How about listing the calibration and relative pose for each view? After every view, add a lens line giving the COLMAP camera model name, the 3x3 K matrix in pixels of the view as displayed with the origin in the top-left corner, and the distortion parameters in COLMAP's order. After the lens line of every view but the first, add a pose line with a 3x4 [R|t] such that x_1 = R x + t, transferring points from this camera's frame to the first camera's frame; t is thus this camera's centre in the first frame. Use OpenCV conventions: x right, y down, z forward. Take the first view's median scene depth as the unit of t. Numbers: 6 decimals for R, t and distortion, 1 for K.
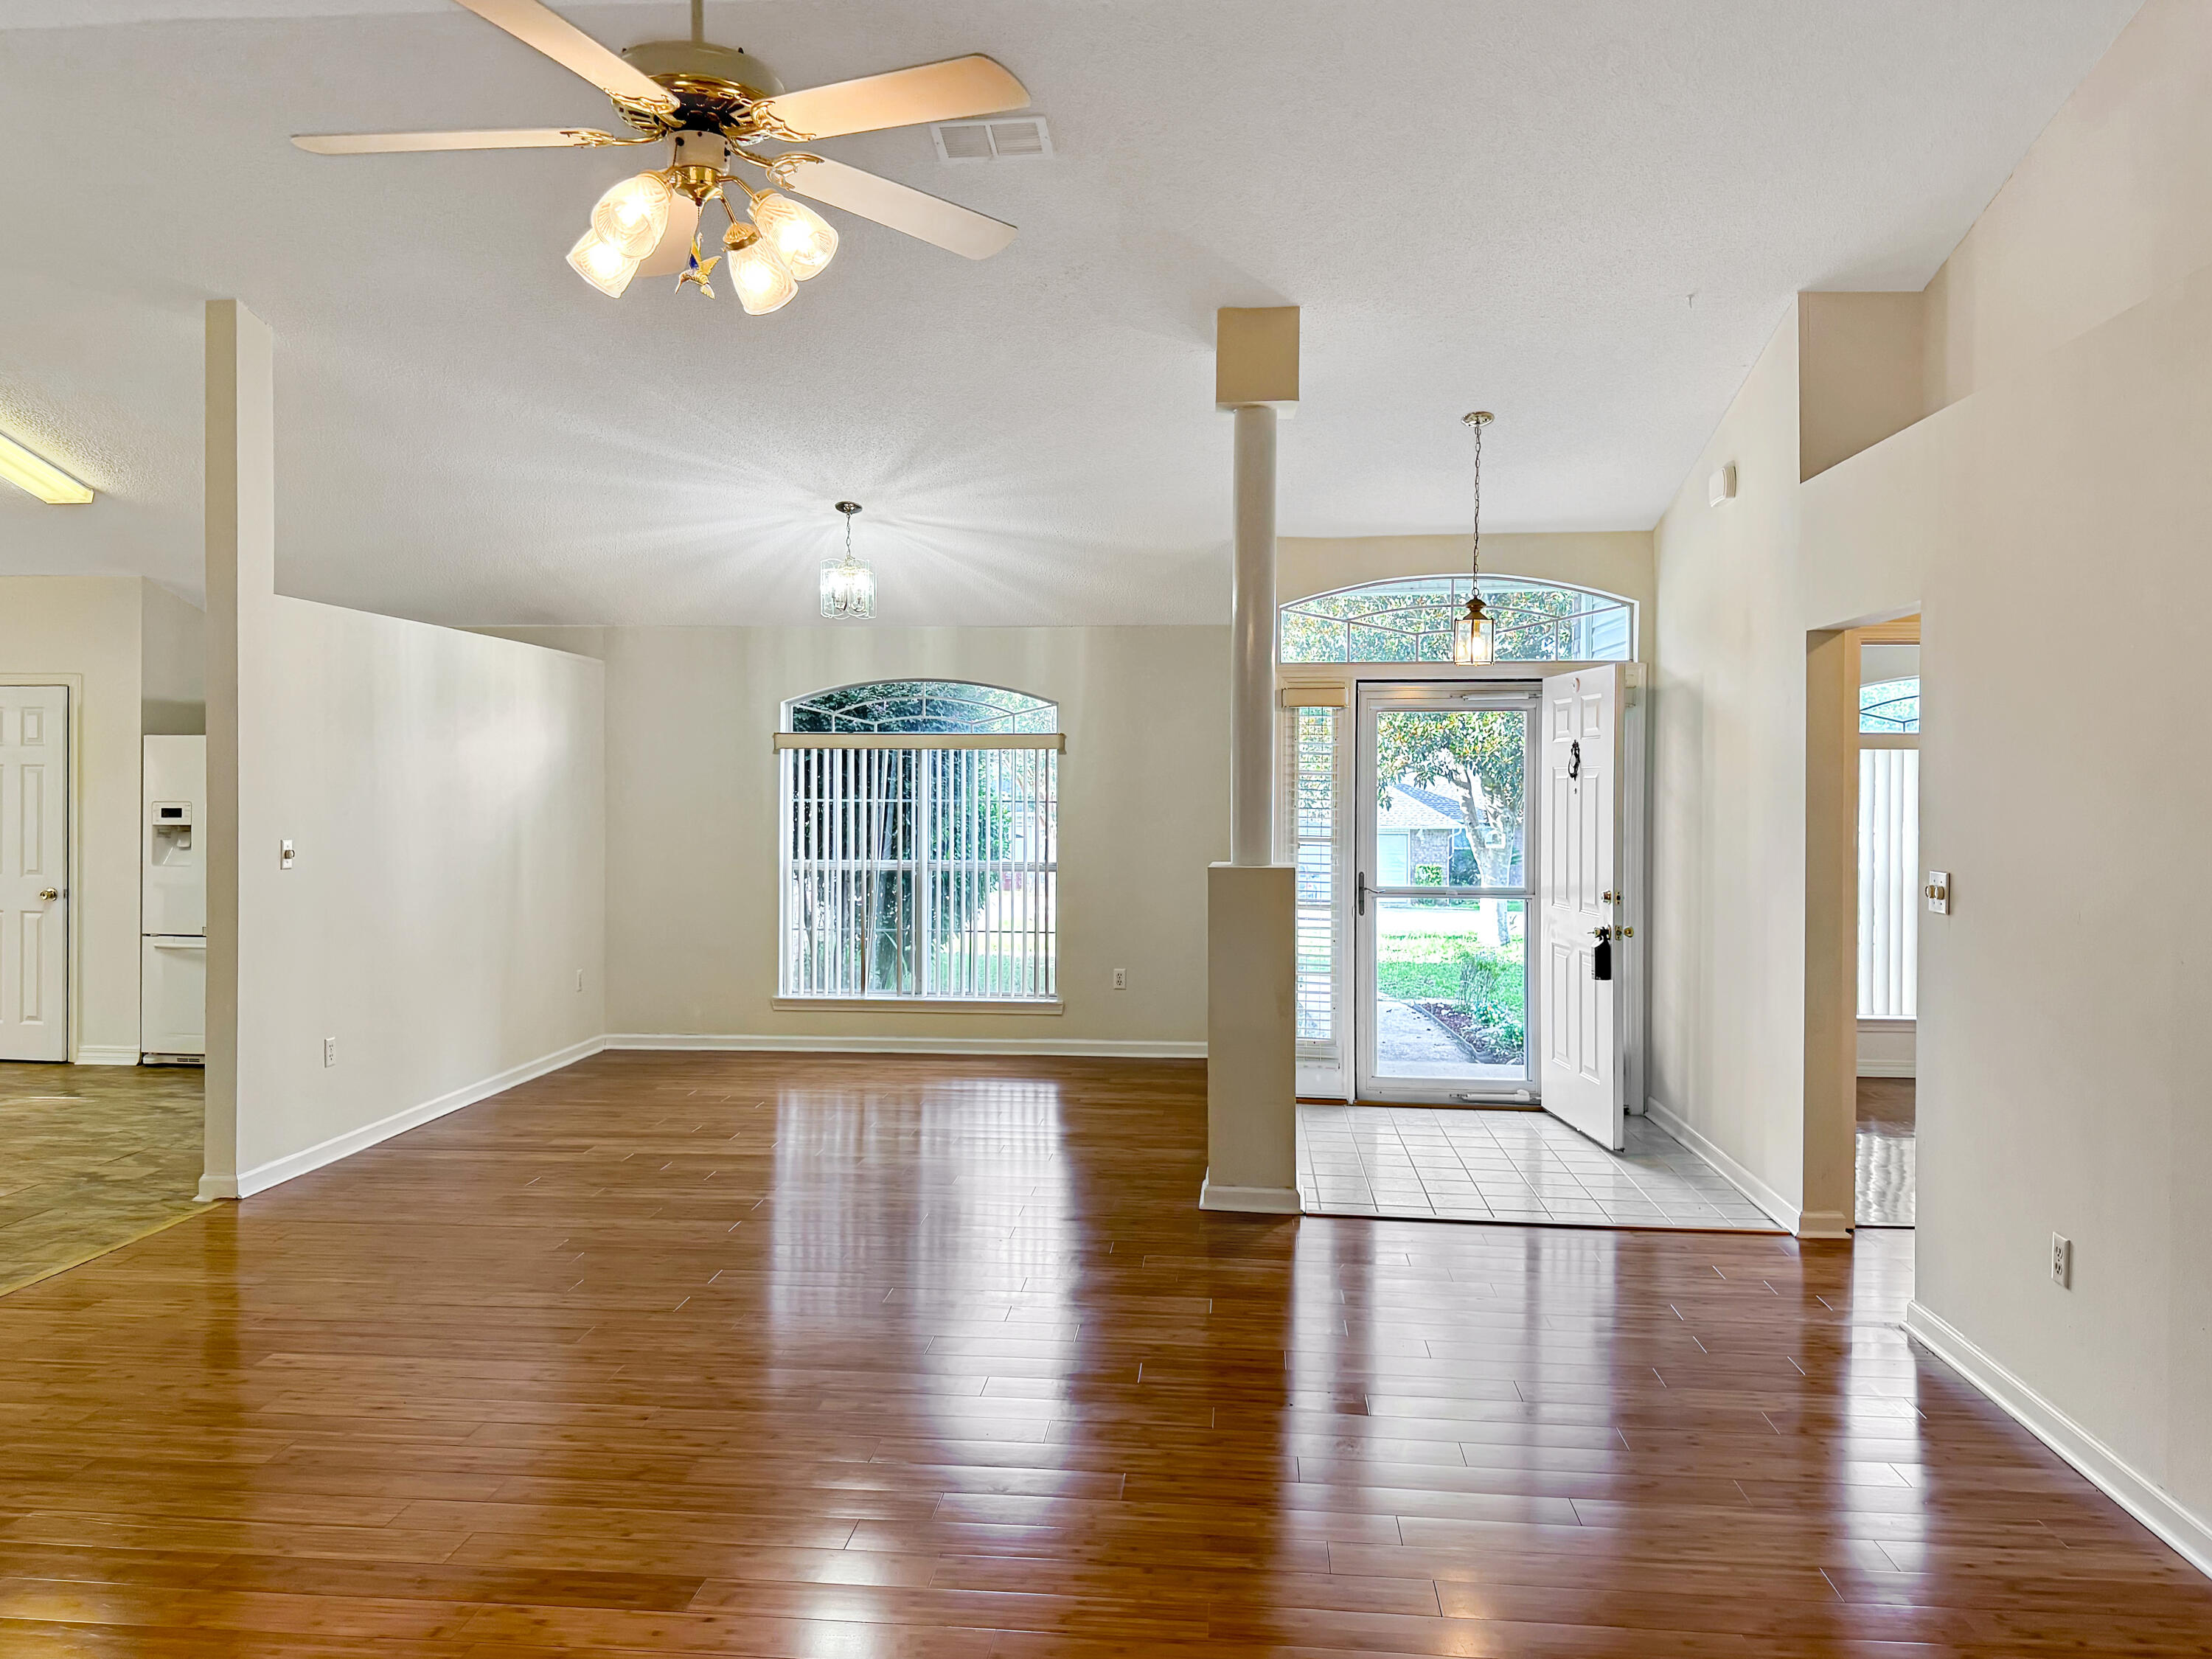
lens RADIAL K [[1607.2, 0, 1099.6], [0, 1607.2, 799.5], [0, 0, 1]] dist [0.002501, -0.011820]
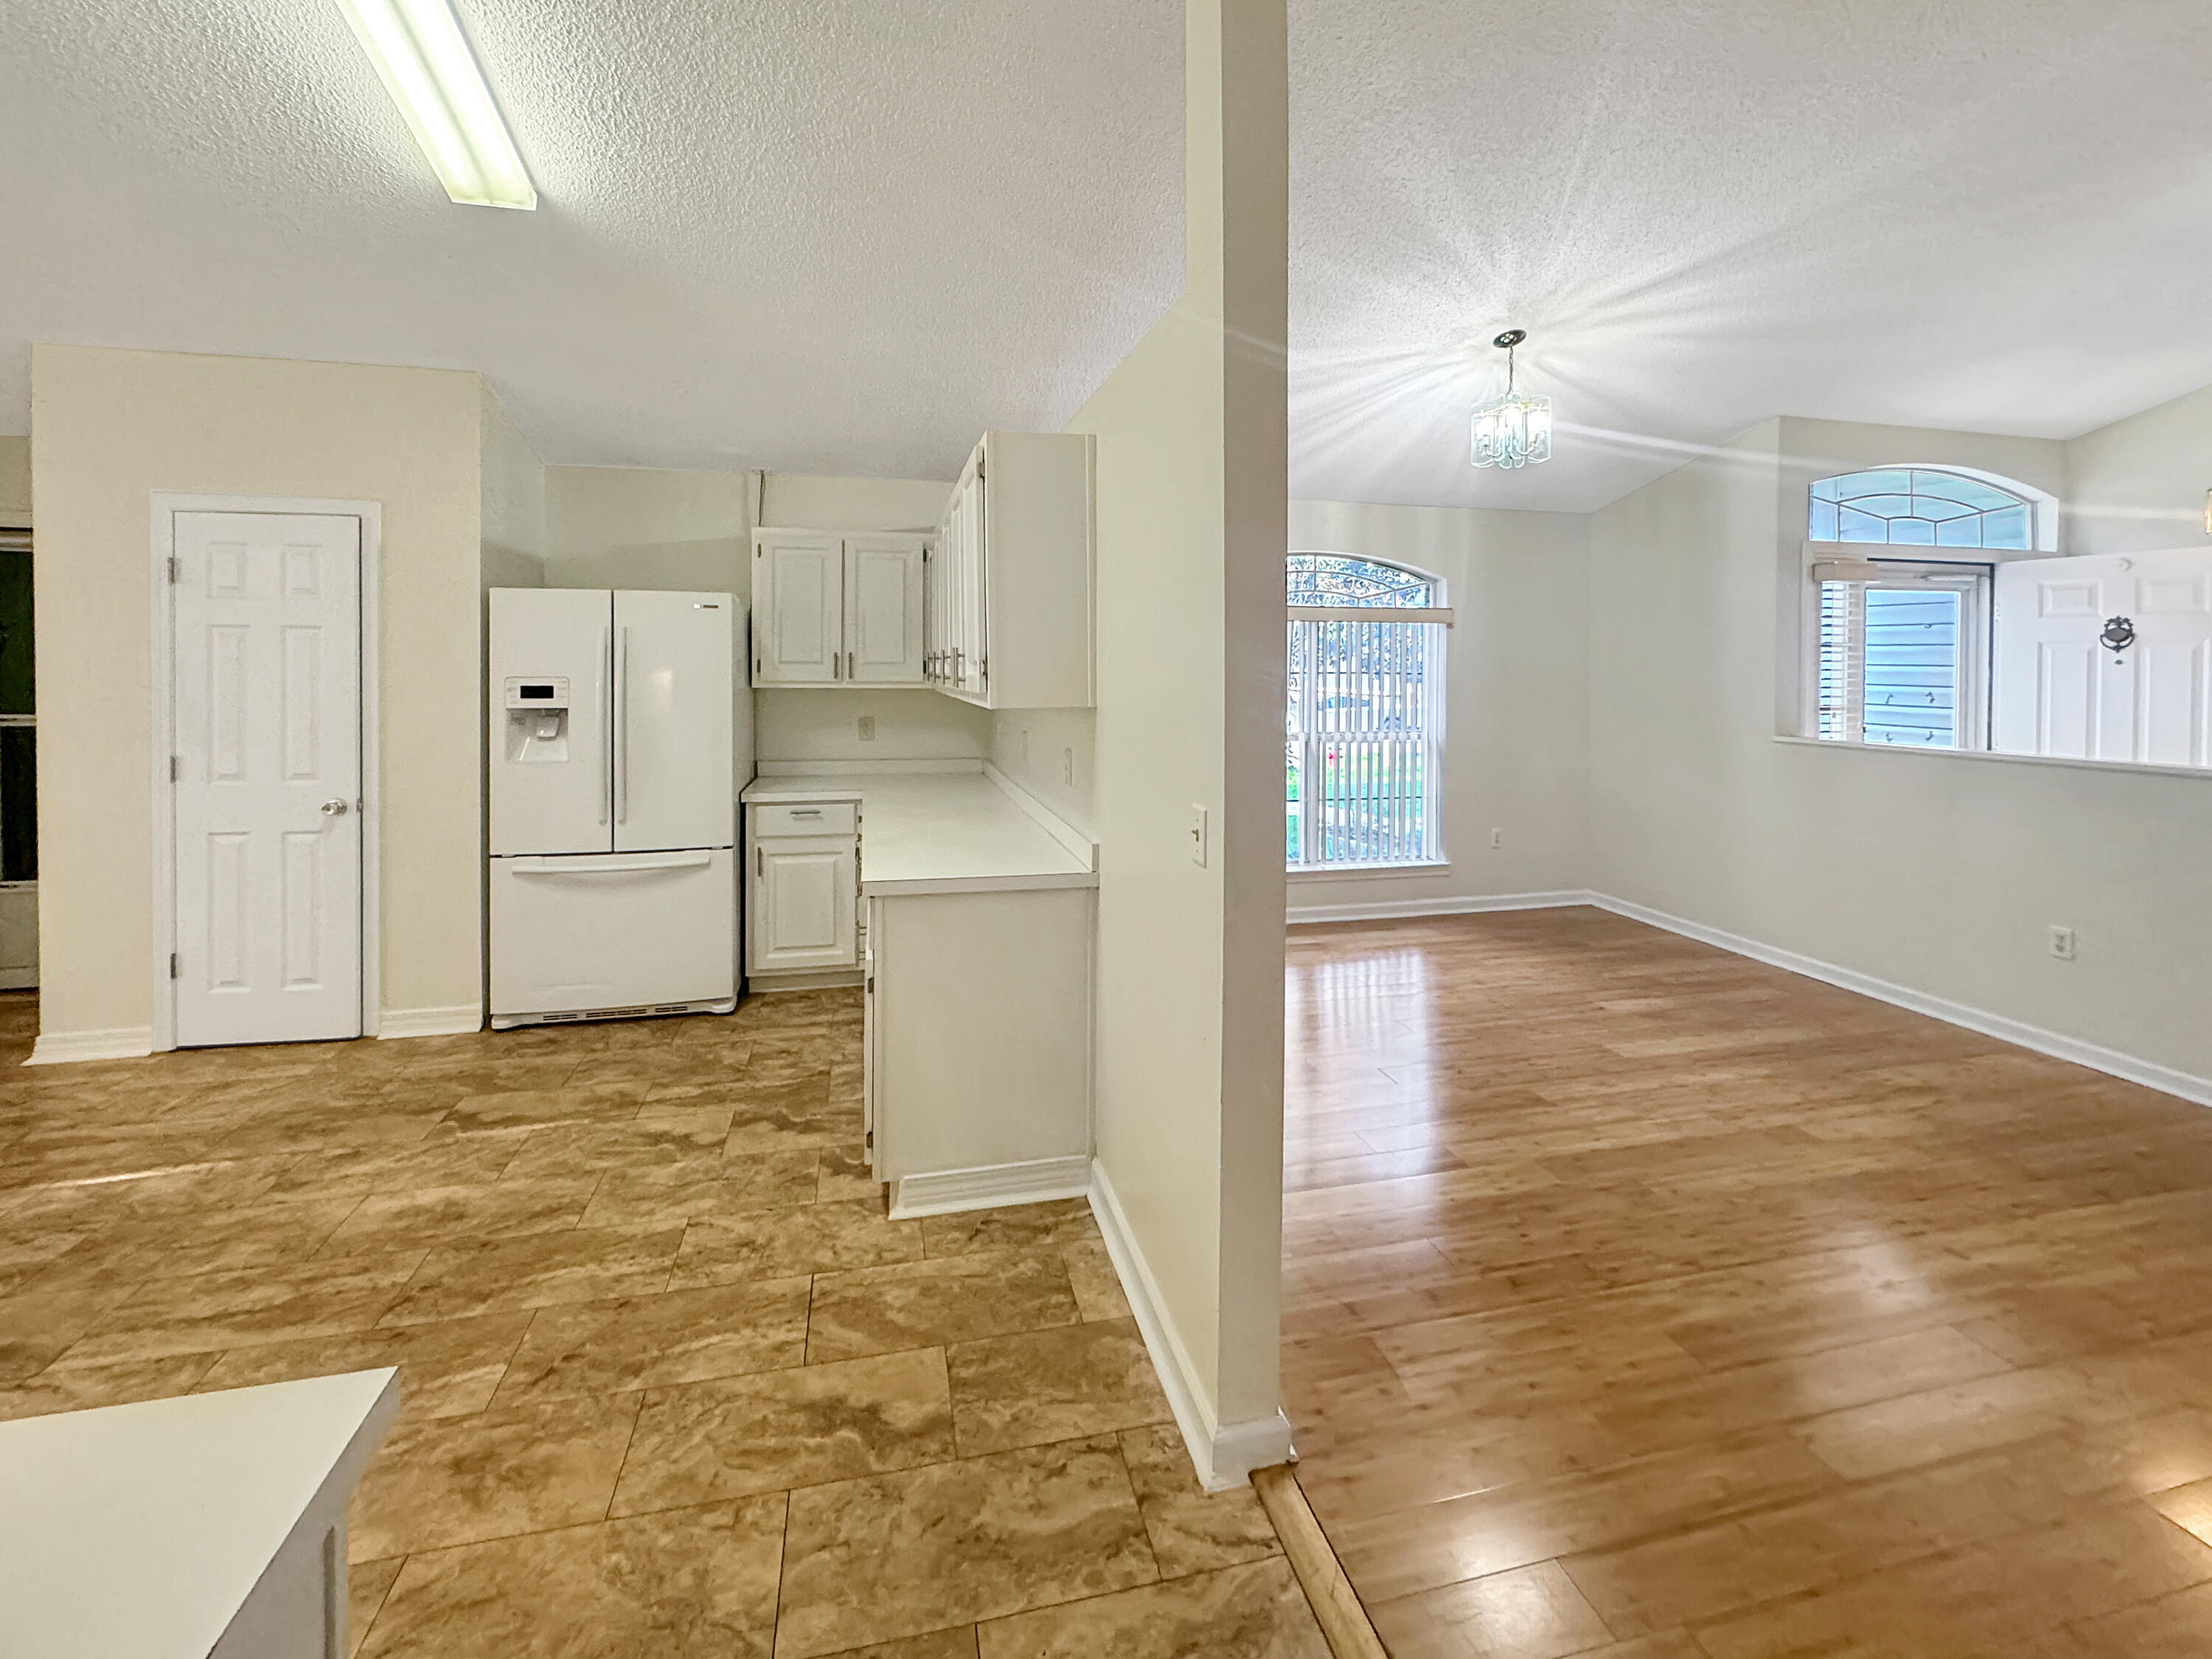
lens RADIAL K [[937.8, 0, 1083.0], [0, 937.8, 682.1], [0, 0, 1]] dist [-0.000408, -0.000197]
pose [[0.949952, -0.003670, 0.312375, -0.471541], [0.001276, 0.999968, 0.007870, 0.000538], [-0.312394, -0.007077, 0.949926, 0.503802]]
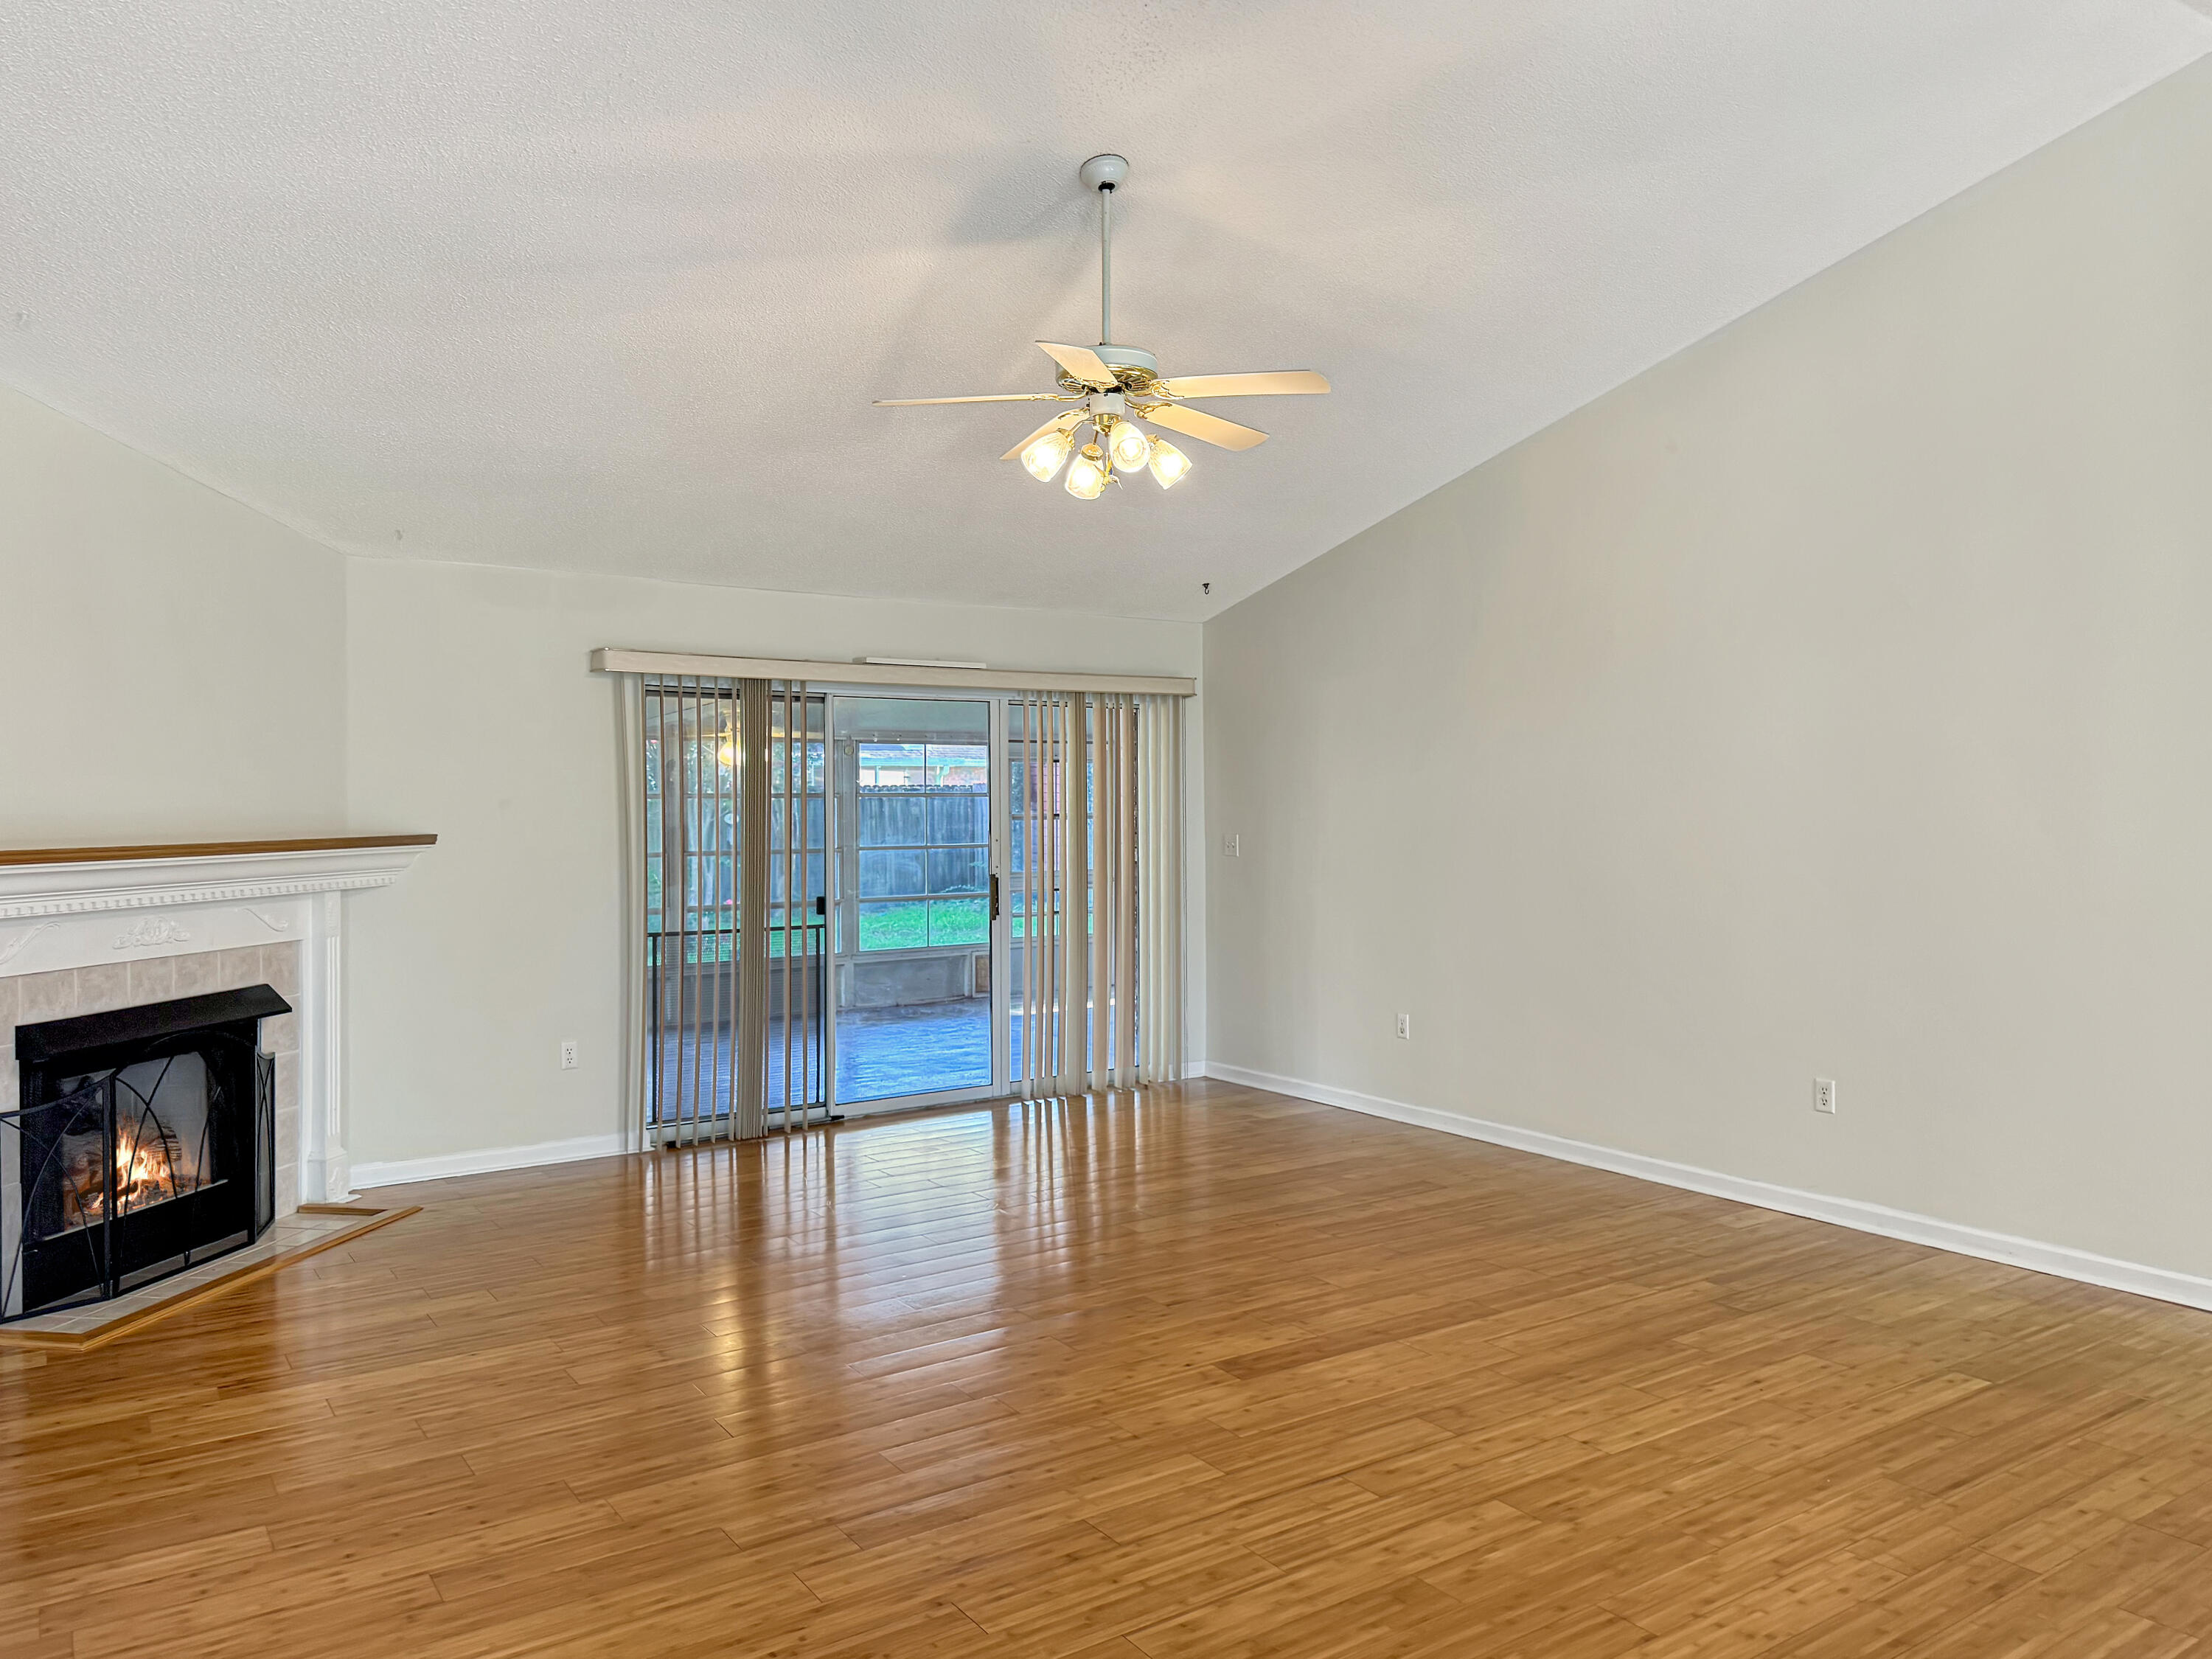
lens RADIAL K [[1607.2, 0, 1099.6], [0, 1607.2, 799.5], [0, 0, 1]] dist [0.002501, -0.011820]
pose [[-0.775646, 0.000275, -0.631168, 0.244713], [-0.005803, 0.999955, 0.007567, -0.001775], [0.631142, 0.009532, -0.775609, 0.695201]]
